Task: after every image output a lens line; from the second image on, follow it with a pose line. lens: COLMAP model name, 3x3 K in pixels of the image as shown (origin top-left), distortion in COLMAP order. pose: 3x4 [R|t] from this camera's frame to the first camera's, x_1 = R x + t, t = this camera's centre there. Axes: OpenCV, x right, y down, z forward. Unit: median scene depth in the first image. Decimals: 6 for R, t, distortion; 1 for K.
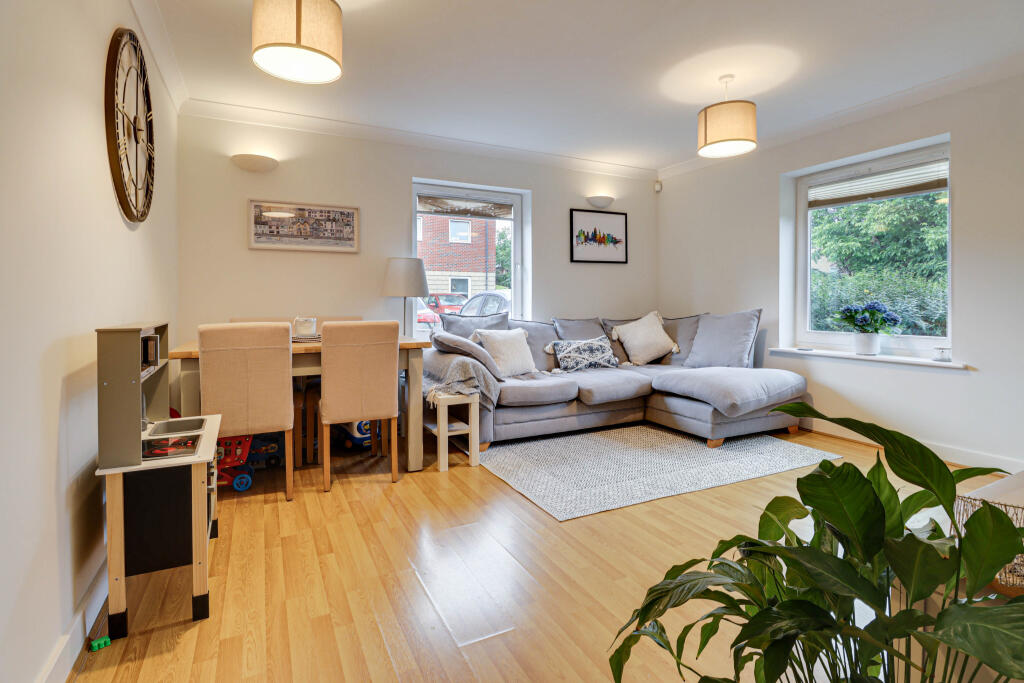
lens RADIAL K [[480.5, 0, 503.8], [0, 480.5, 308.4], [0, 0, 1]] dist [-0.001971, -0.006265]
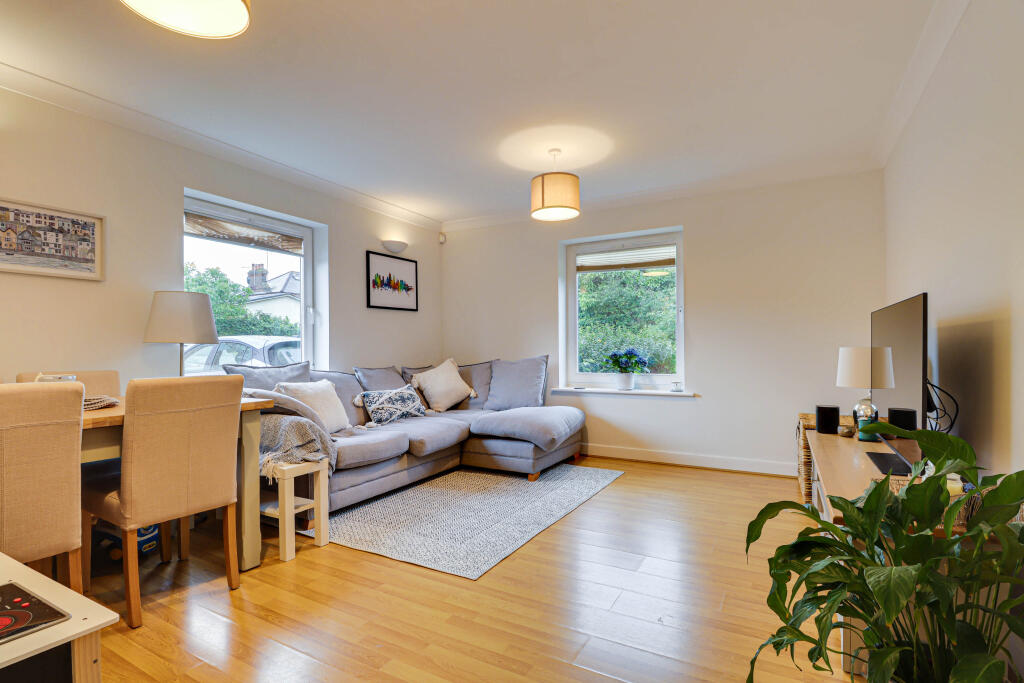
lens RADIAL K [[480.5, 0, 514.9], [0, 480.5, 348.6], [0, 0, 1]] dist [-0.001971, -0.006265]
pose [[0.837377, -0.002472, 0.546621, -0.183430], [0.011929, 0.999834, -0.013753, 0.000440], [-0.546496, 0.018037, 0.837267, 0.084829]]
